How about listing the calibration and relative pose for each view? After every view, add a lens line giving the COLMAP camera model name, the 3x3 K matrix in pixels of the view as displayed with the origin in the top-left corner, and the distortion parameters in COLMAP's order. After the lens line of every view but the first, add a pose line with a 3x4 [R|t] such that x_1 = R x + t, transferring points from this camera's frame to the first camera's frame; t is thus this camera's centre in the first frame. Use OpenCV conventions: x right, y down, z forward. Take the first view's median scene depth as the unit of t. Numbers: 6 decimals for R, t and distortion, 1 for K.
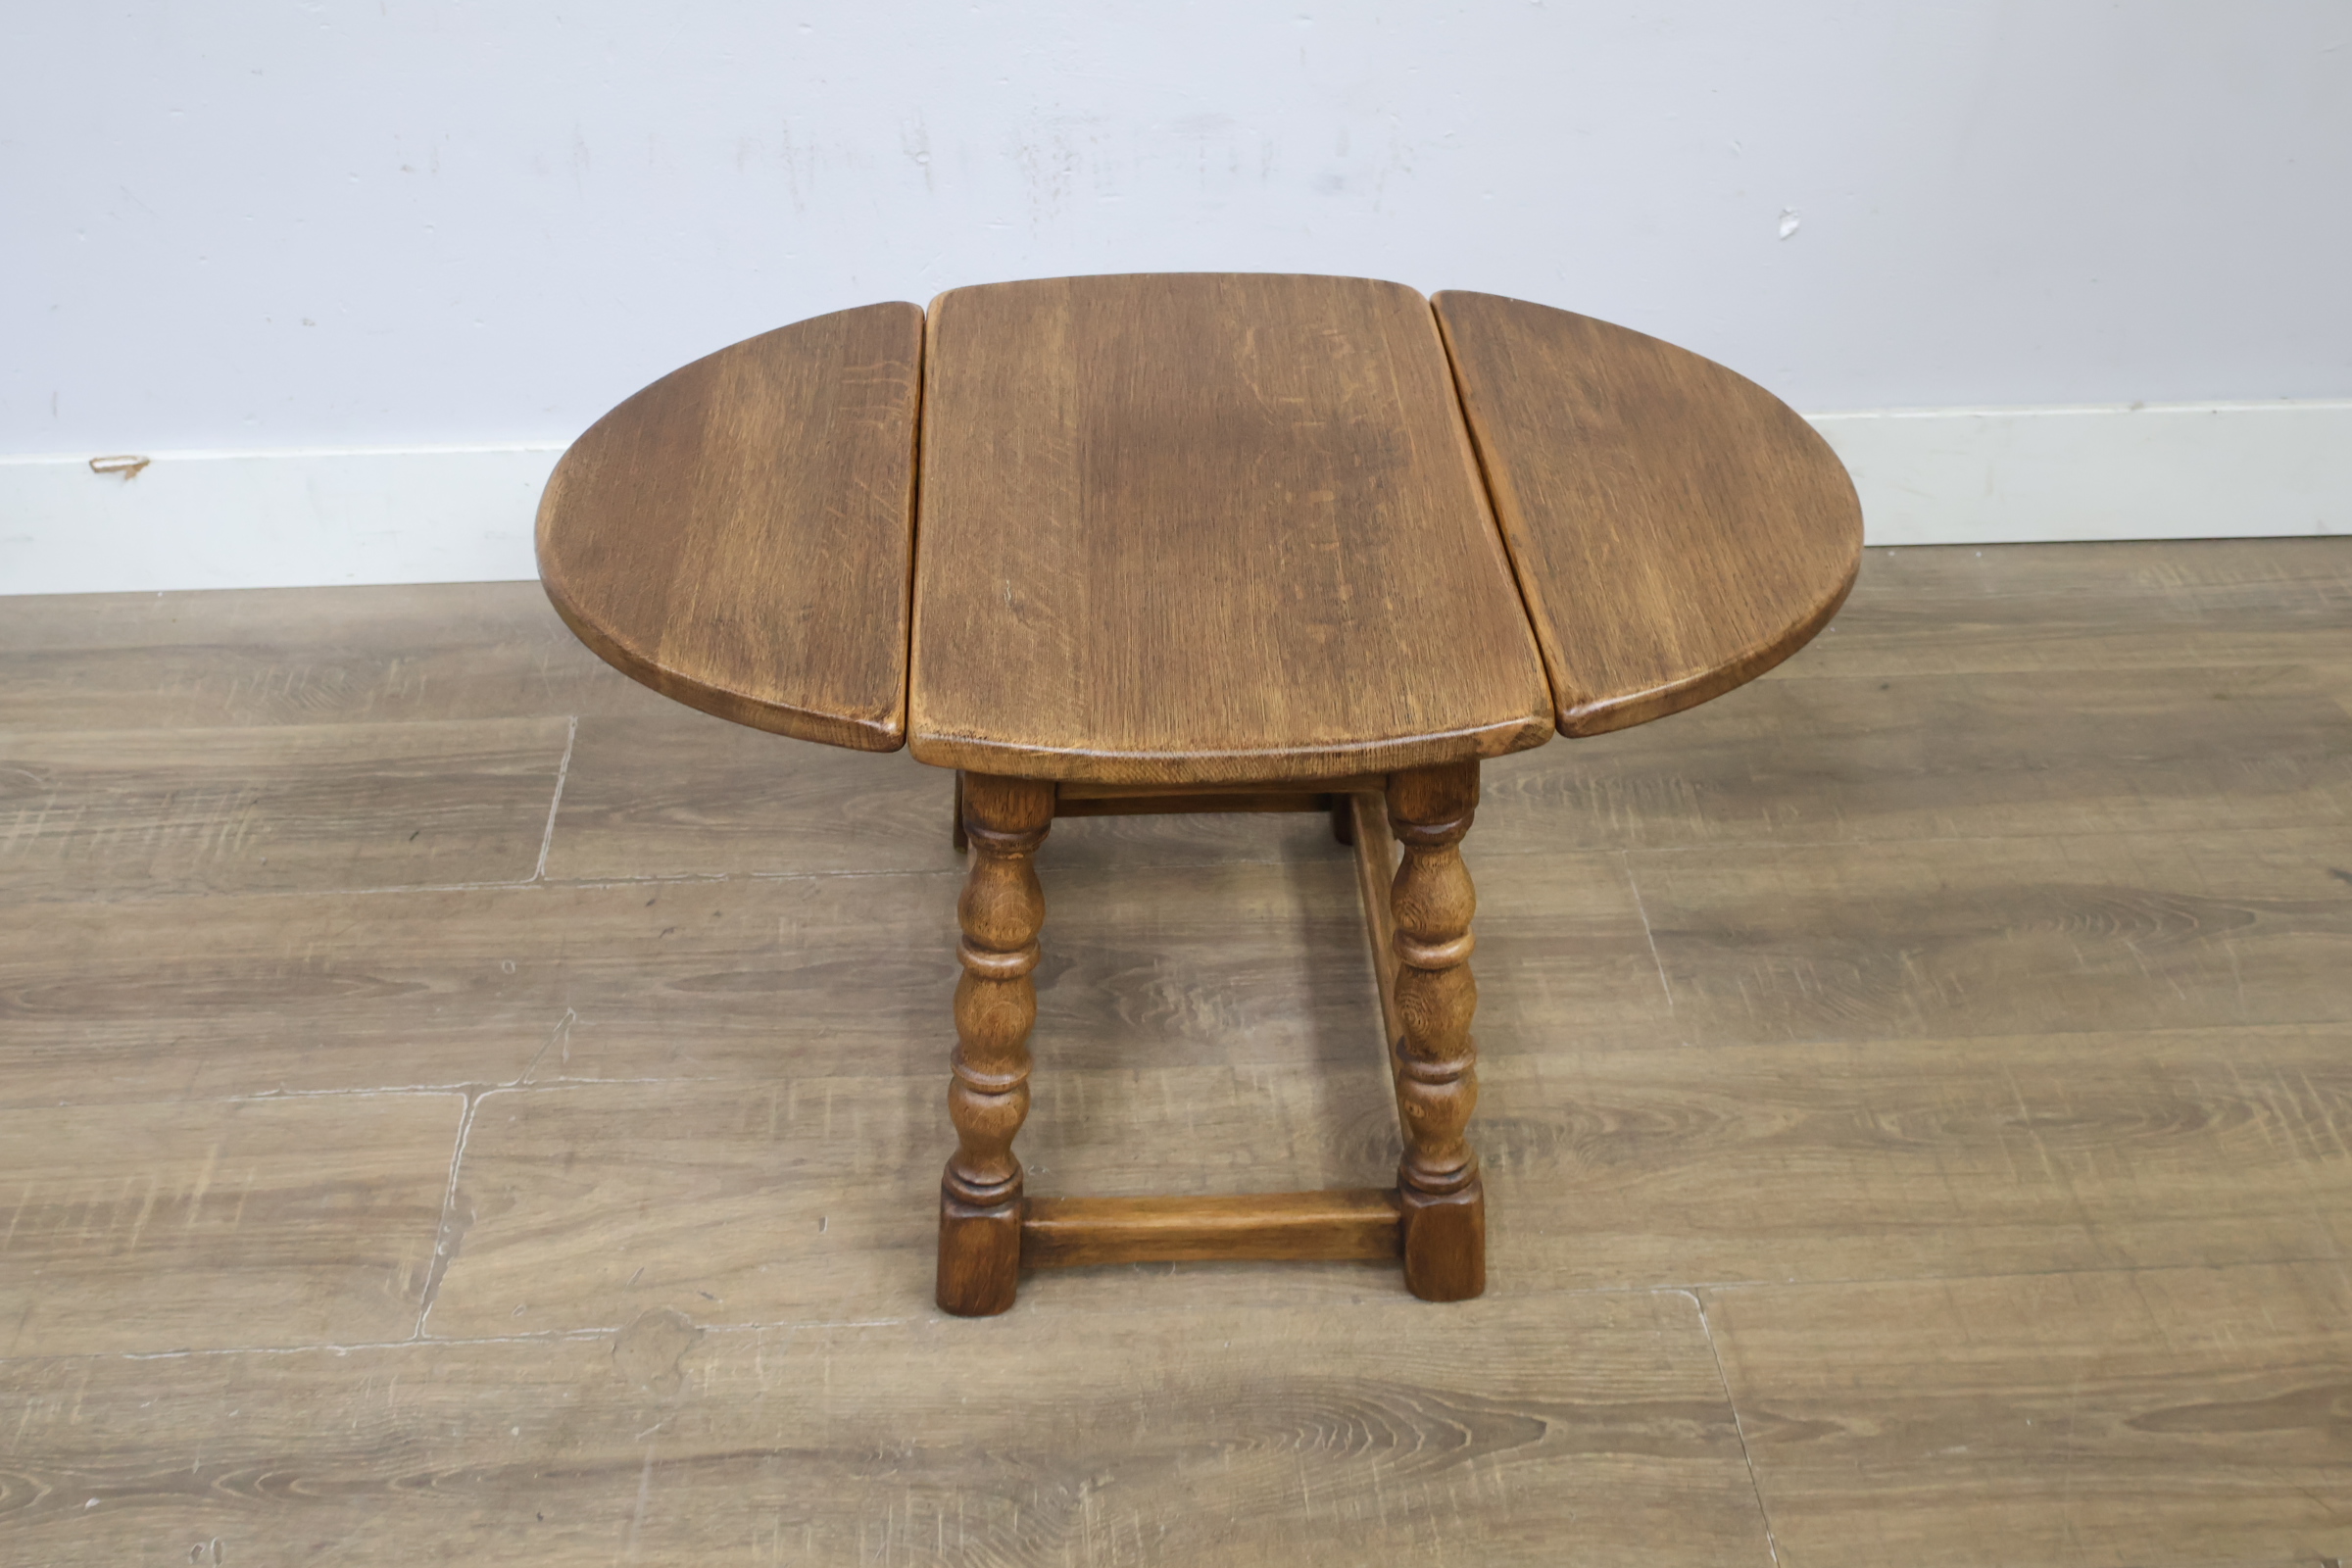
lens RADIAL K [[2536.0, 0, 1166.8], [0, 2536.0, 782.1], [0, 0, 1]] dist [-0.005511, 0.000000]
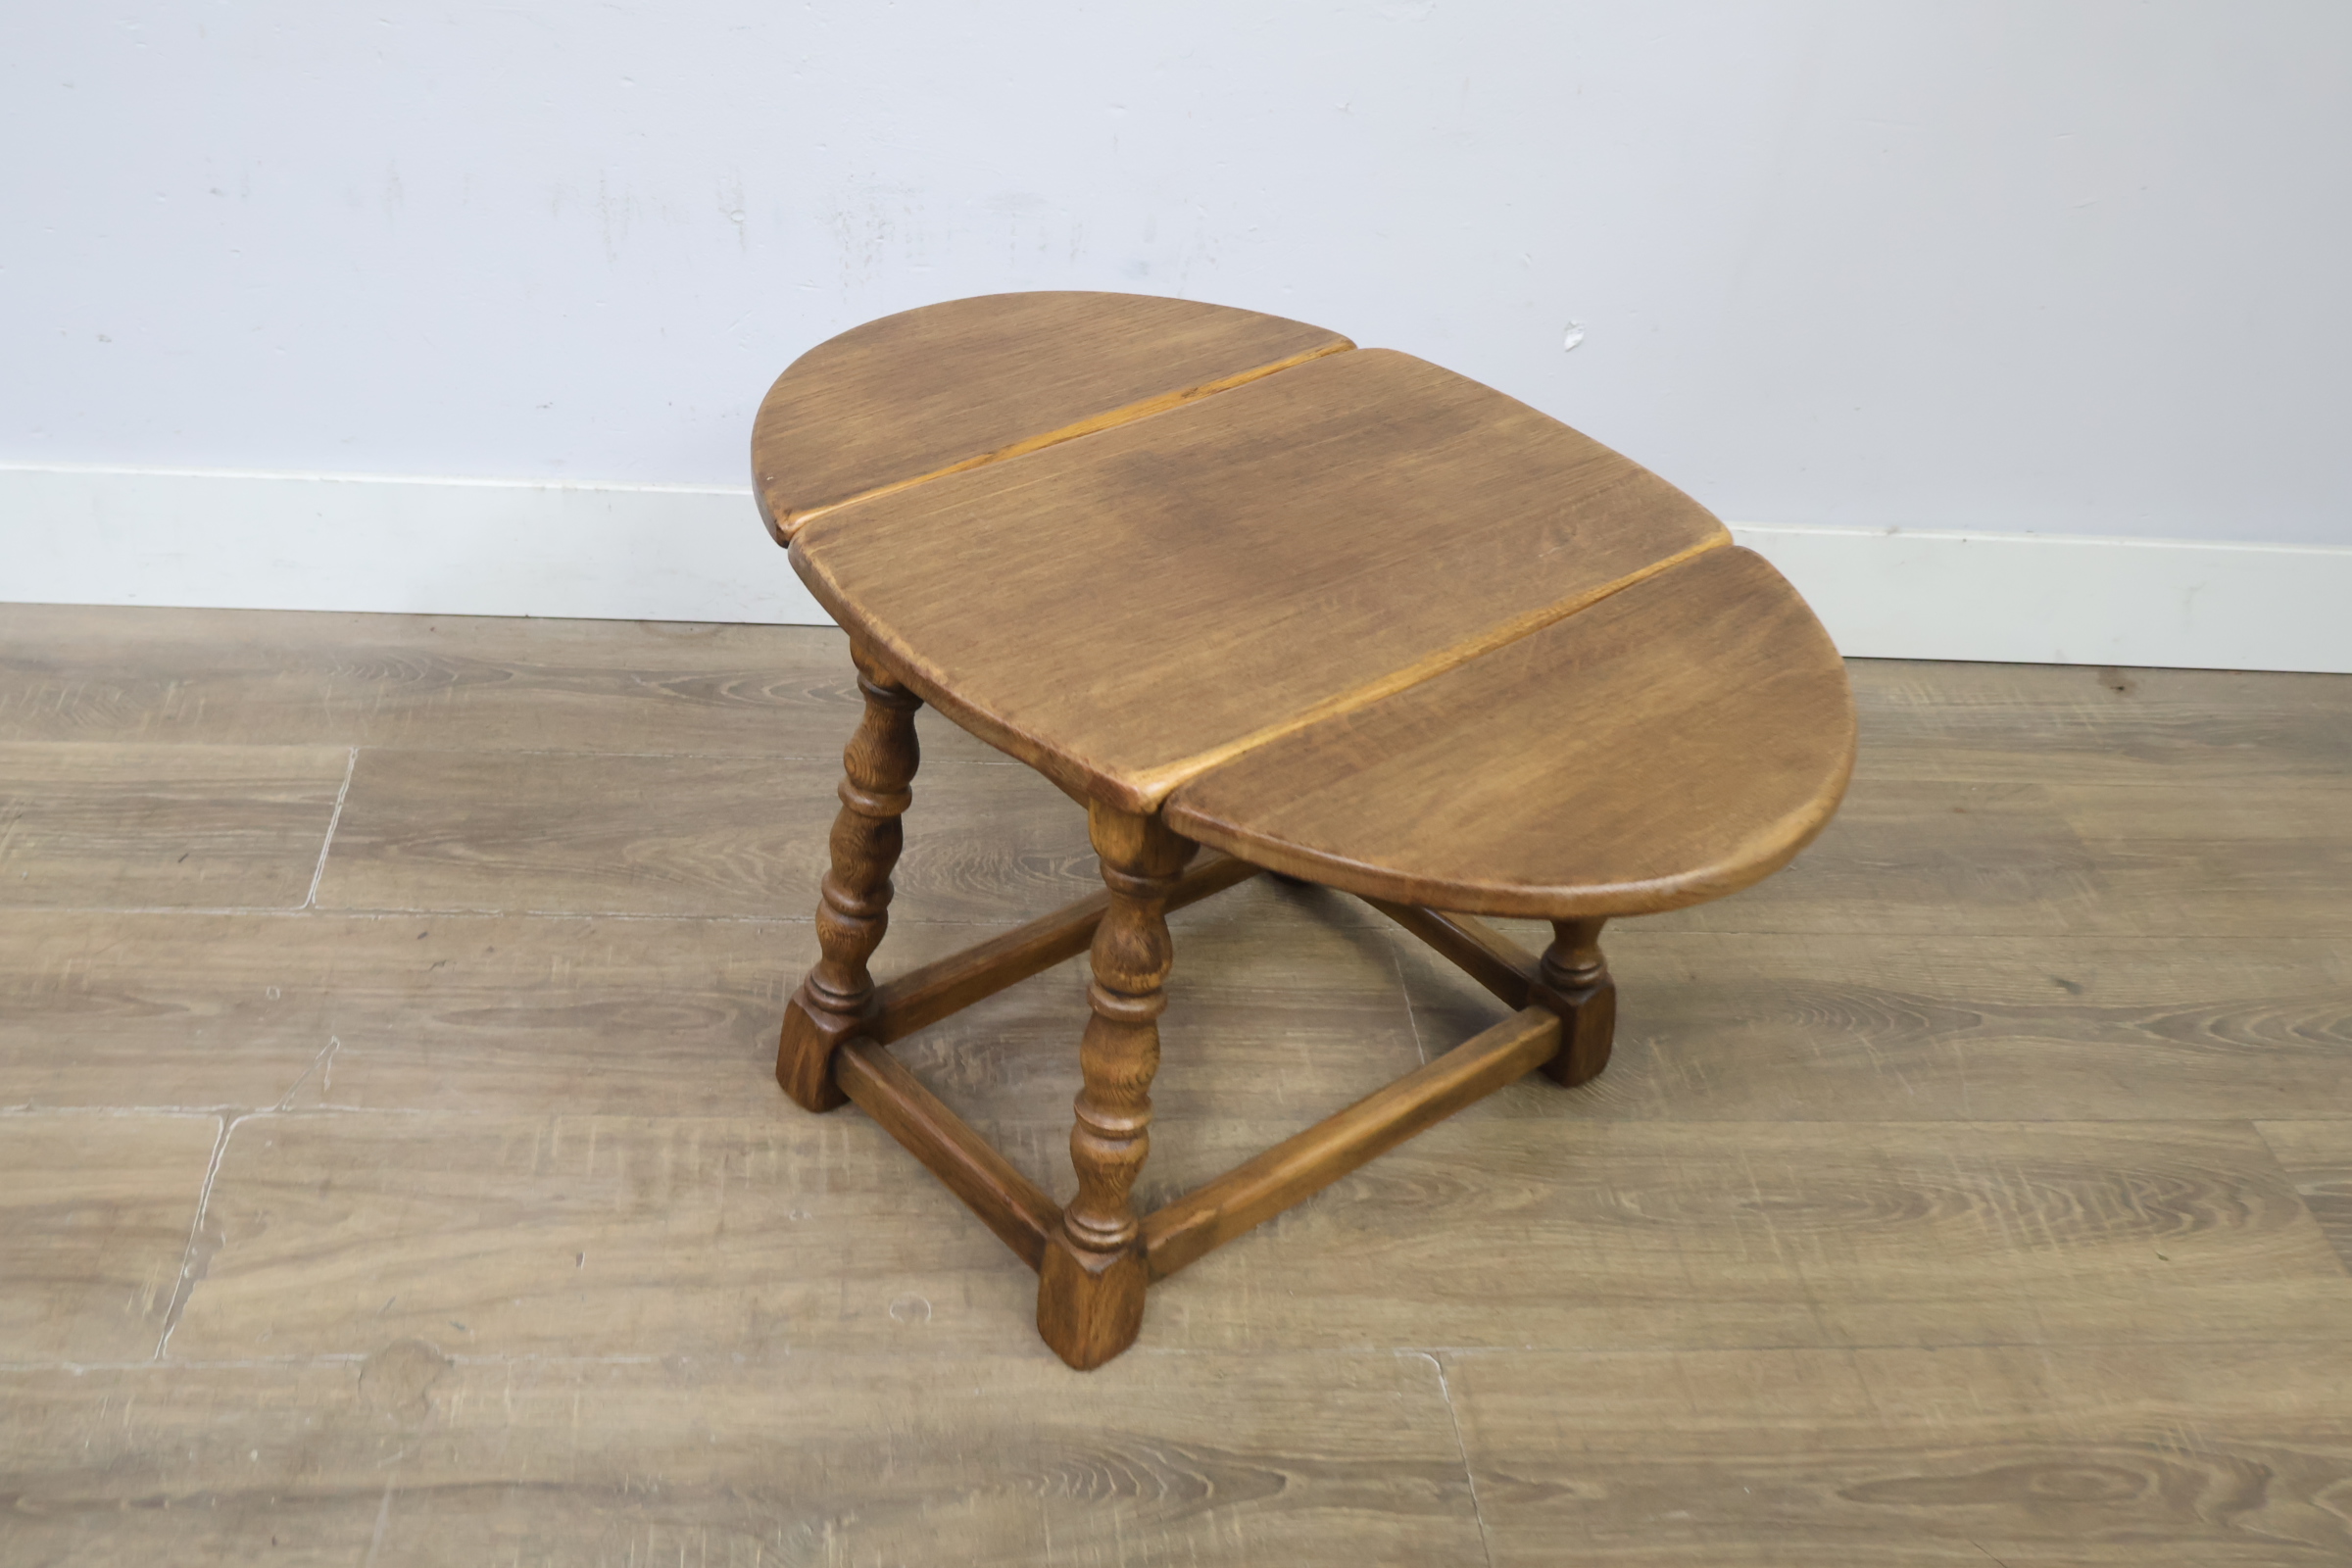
lens RADIAL K [[2536.0, 0, 1160.4], [0, 2536.0, 781.8], [0, 0, 1]] dist [-0.005511, 0.000000]
pose [[0.995437, 0.050793, 0.080785, 0.001961], [-0.047883, 0.998146, -0.037566, 0.012053], [-0.082543, 0.033526, 0.996023, -0.021669]]
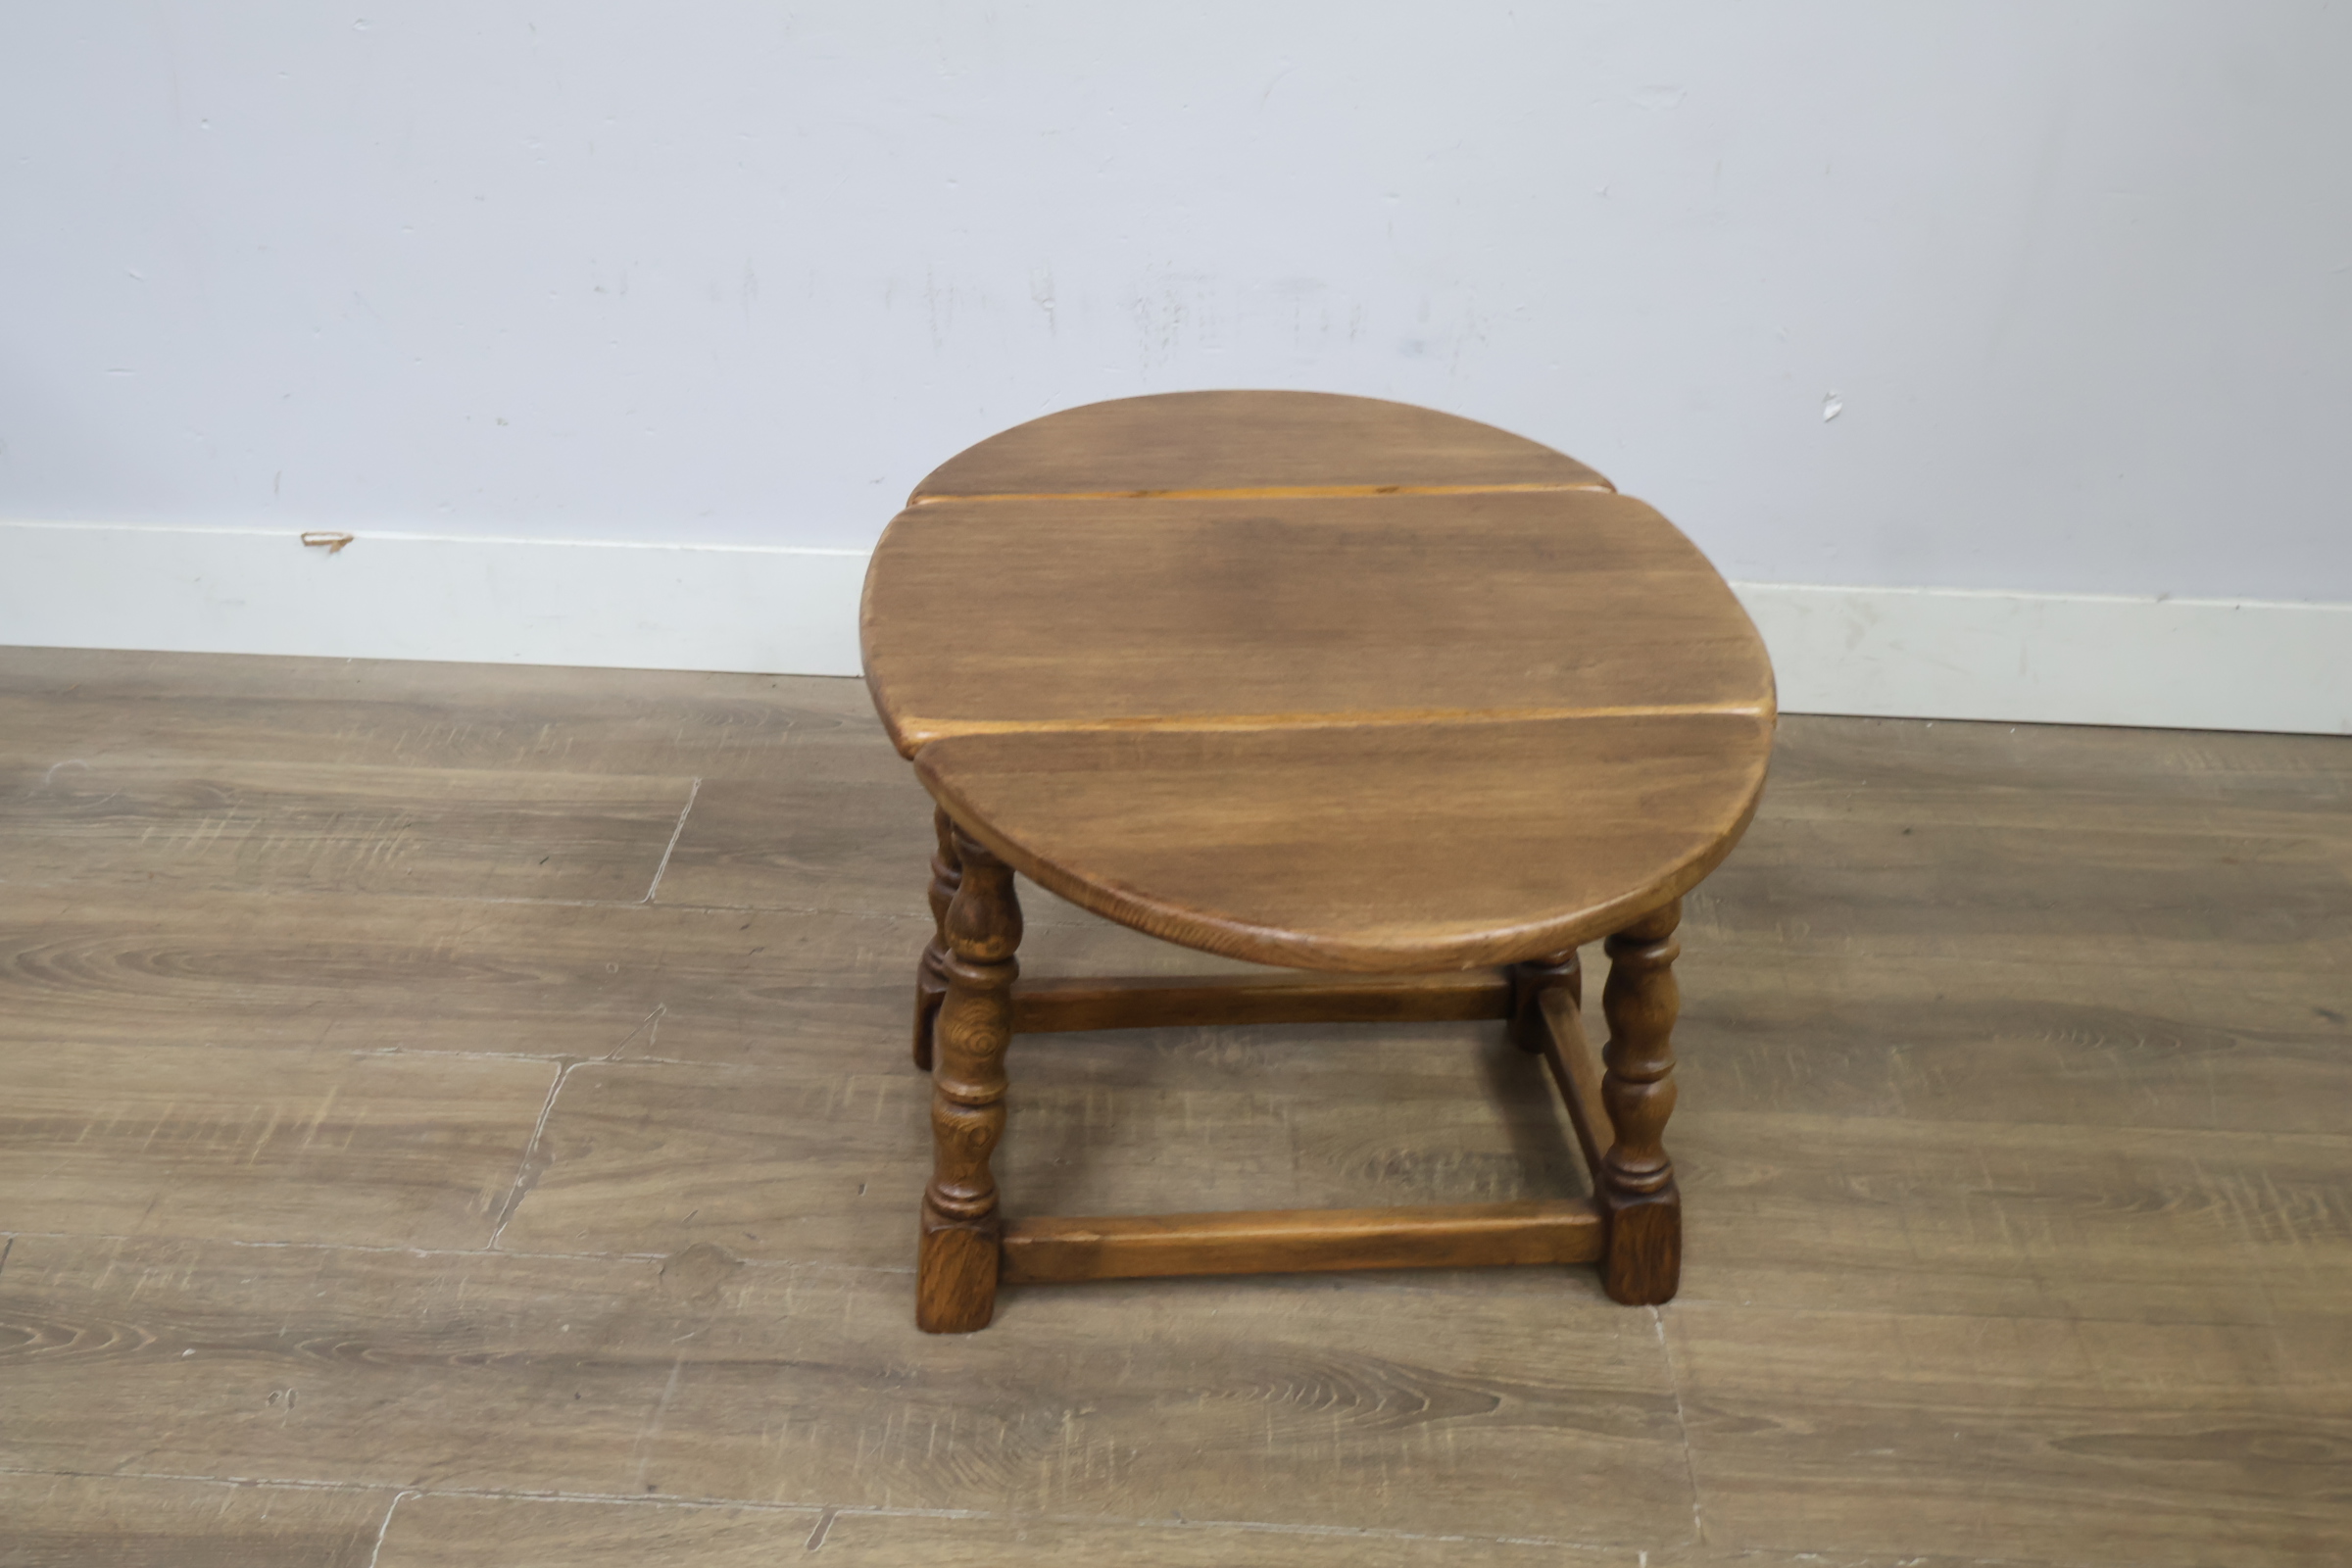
lens RADIAL K [[2536.0, 0, 1158.4], [0, 2536.0, 772.1], [0, 0, 1]] dist [-0.005511, 0.000000]
pose [[0.994971, 0.062801, -0.078034, 0.064769], [-0.072739, 0.988599, -0.131840, 0.127251], [0.068865, 0.136853, 0.988195, -0.100299]]
